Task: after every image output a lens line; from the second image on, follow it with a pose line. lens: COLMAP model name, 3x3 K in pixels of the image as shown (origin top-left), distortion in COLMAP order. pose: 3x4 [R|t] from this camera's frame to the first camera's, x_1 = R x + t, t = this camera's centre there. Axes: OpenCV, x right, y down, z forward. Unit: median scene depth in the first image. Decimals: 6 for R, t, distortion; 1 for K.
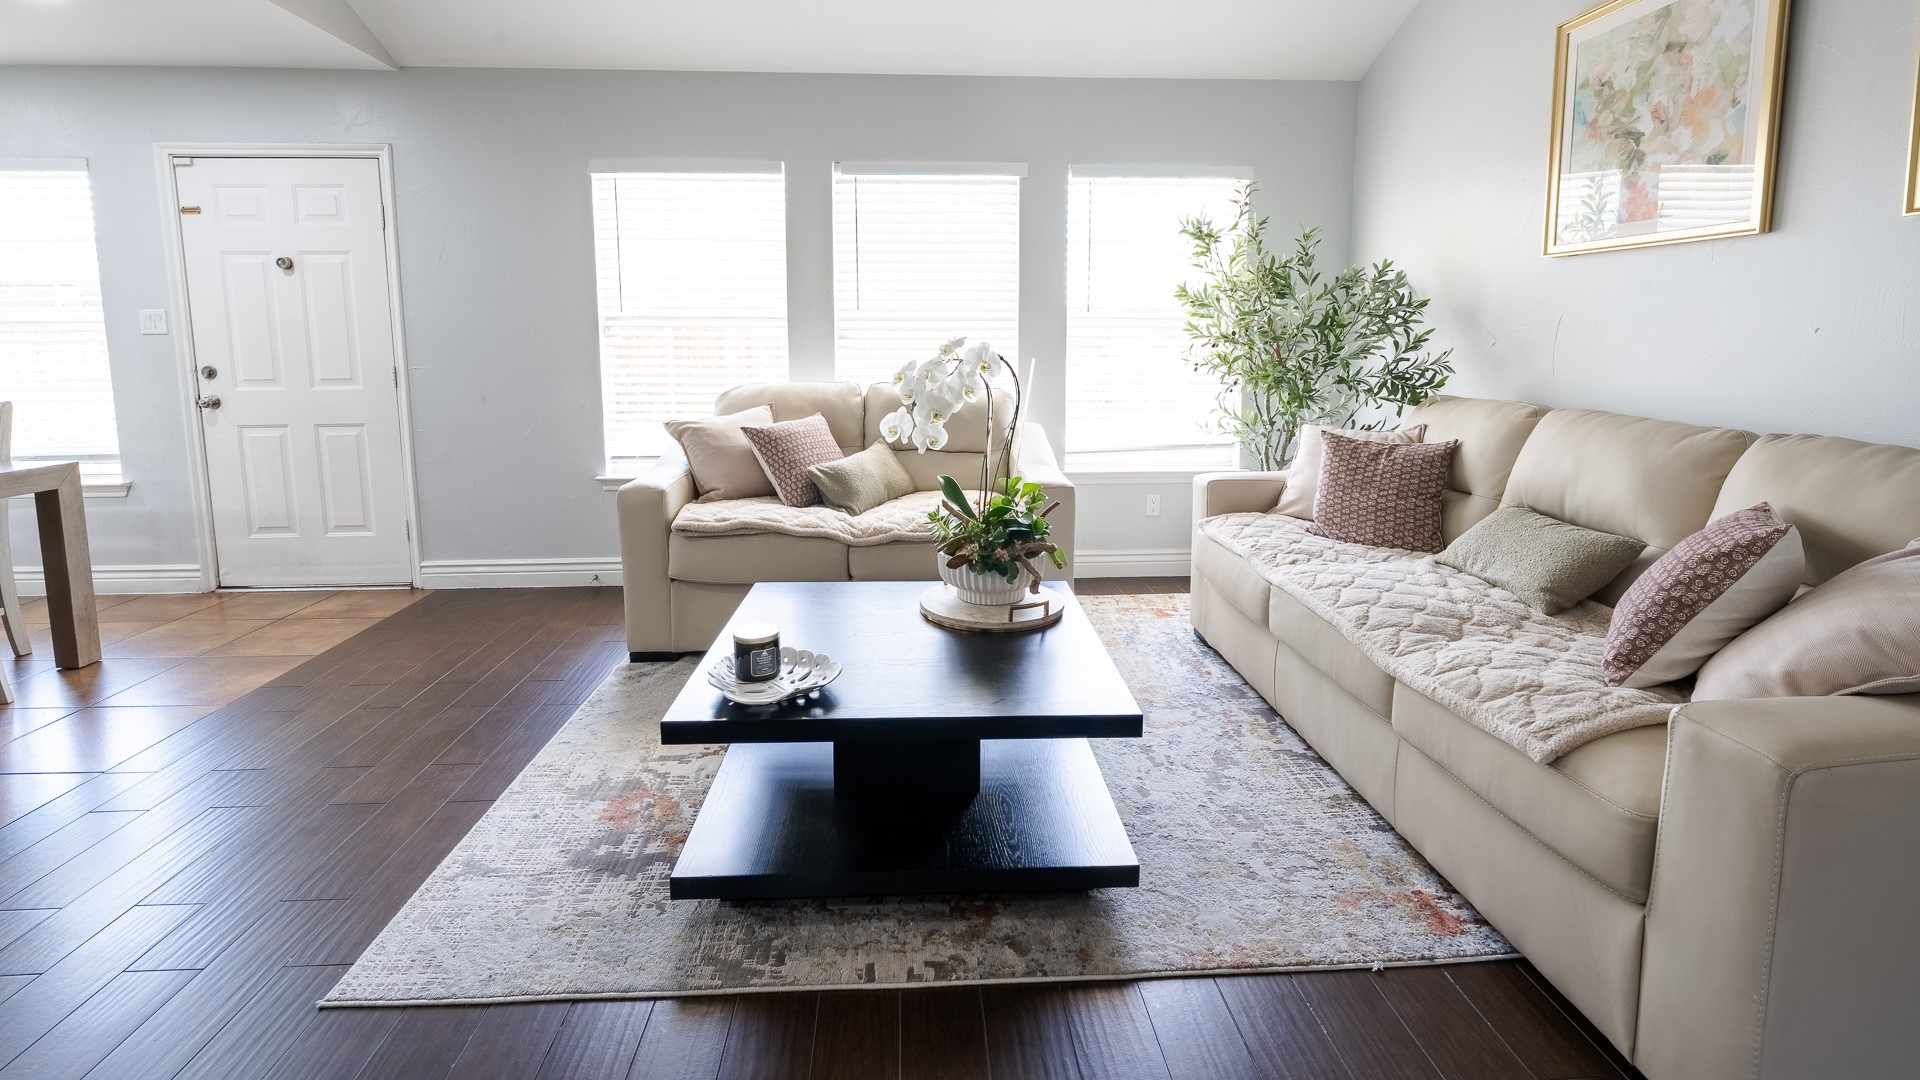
lens RADIAL K [[869.3, 0, 952.1], [0, 869.3, 424.2], [0, 0, 1]] dist [-0.006387, 0.000013]
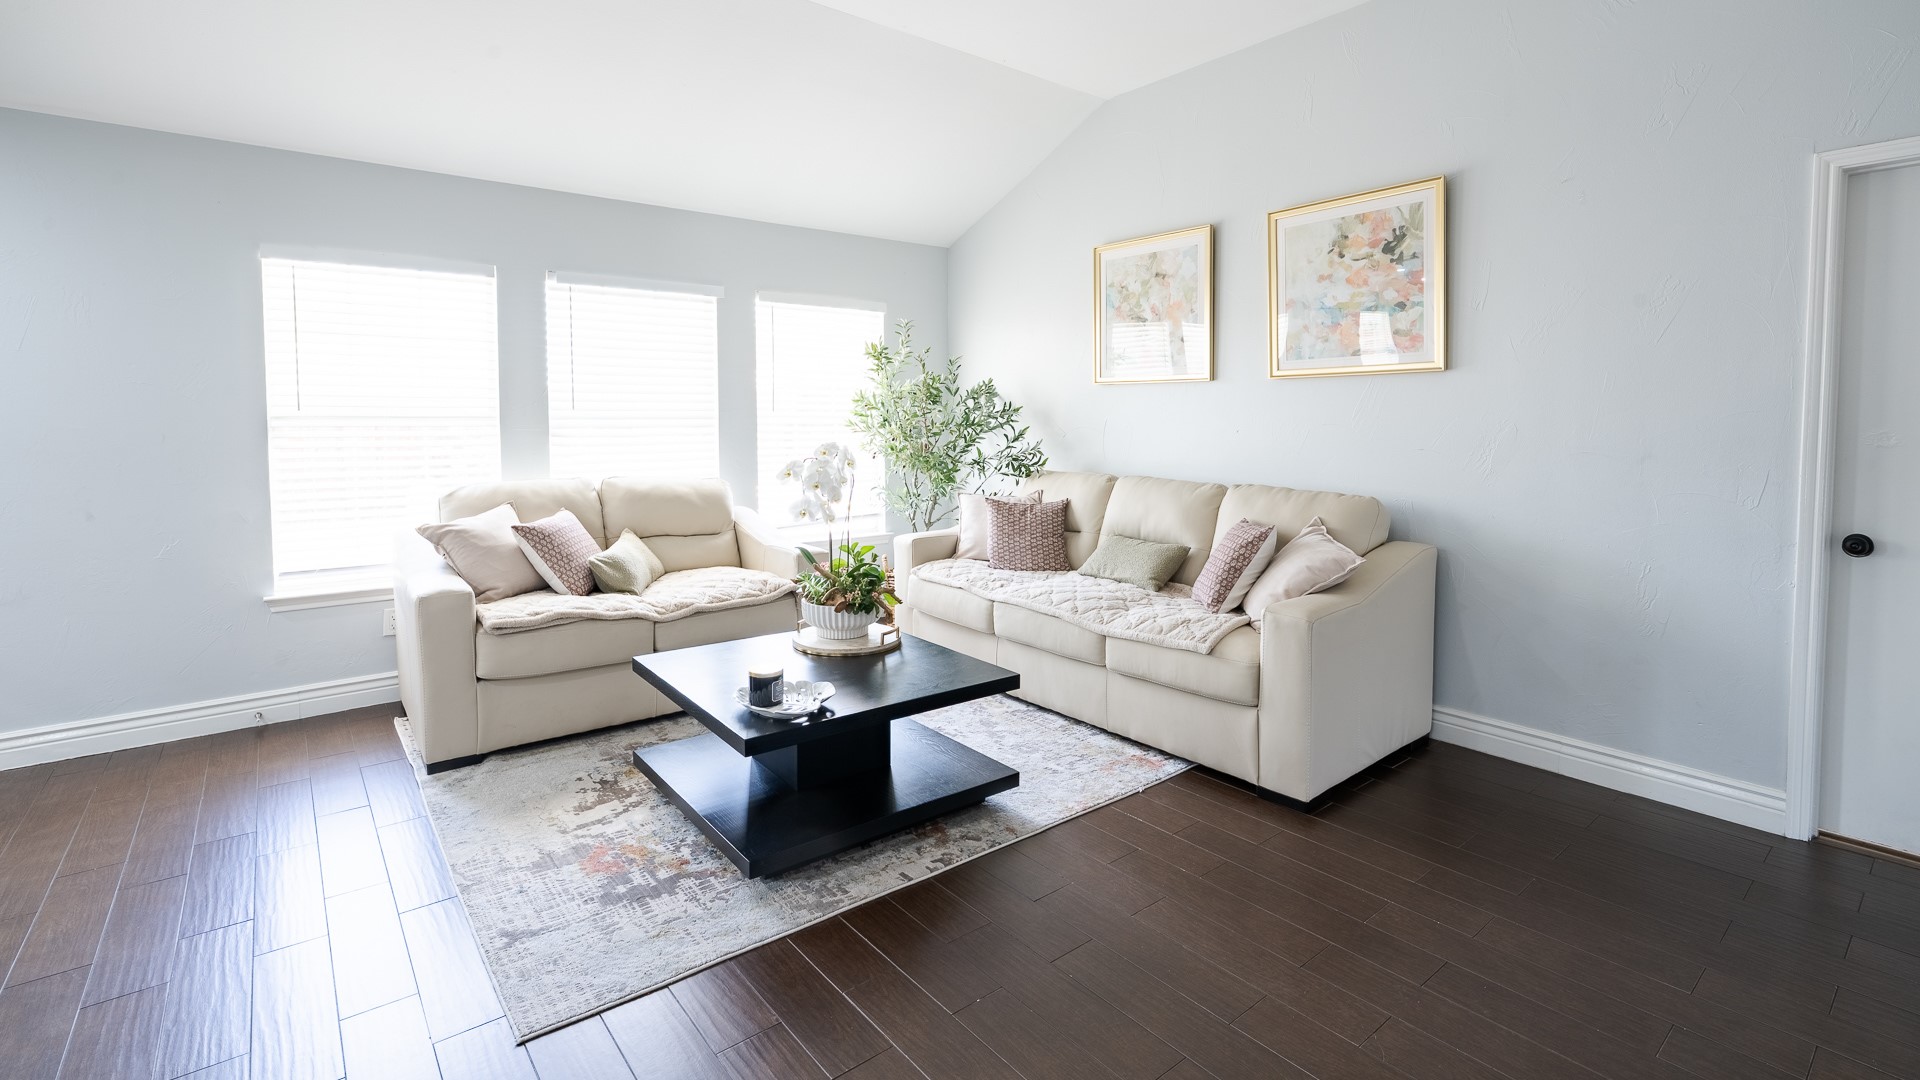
lens RADIAL K [[869.3, 0, 952.1], [0, 869.3, 424.2], [0, 0, 1]] dist [-0.006387, 0.000013]
pose [[0.818327, -0.005918, 0.574723, -0.520568], [0.058490, 0.995613, -0.073030, -0.013964], [-0.571769, 0.093378, 0.815083, -0.192704]]
